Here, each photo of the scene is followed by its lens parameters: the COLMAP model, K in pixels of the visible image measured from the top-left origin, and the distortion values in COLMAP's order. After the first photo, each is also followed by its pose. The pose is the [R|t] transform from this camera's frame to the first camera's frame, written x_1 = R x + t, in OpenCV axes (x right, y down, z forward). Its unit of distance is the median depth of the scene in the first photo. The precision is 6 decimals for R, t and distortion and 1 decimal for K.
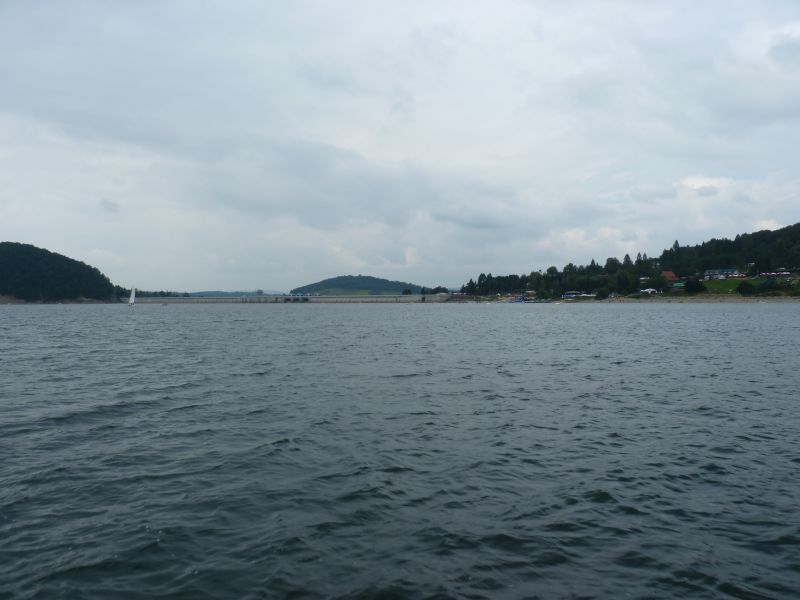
lens RADIAL K [[628.3, 0, 398.4], [0, 628.3, 299.6], [0, 0, 1]] dist [-0.010783, -0.000513]
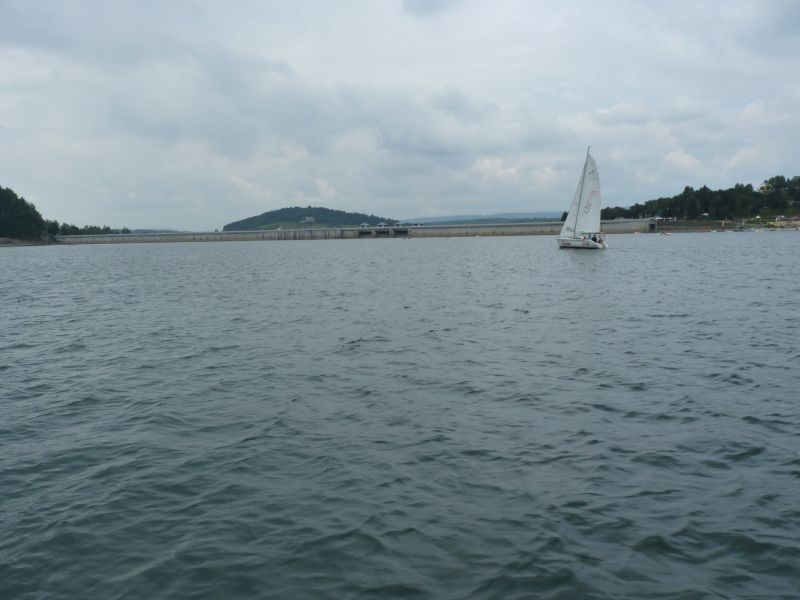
lens RADIAL K [[628.3, 0, 397.2], [0, 628.3, 303.2], [0, 0, 1]] dist [-0.010783, -0.000513]
pose [[0.986797, -0.034987, 0.158137, -0.086459], [0.017750, 0.993869, 0.109126, 0.000693], [-0.160985, -0.104878, 0.981369, 0.133362]]
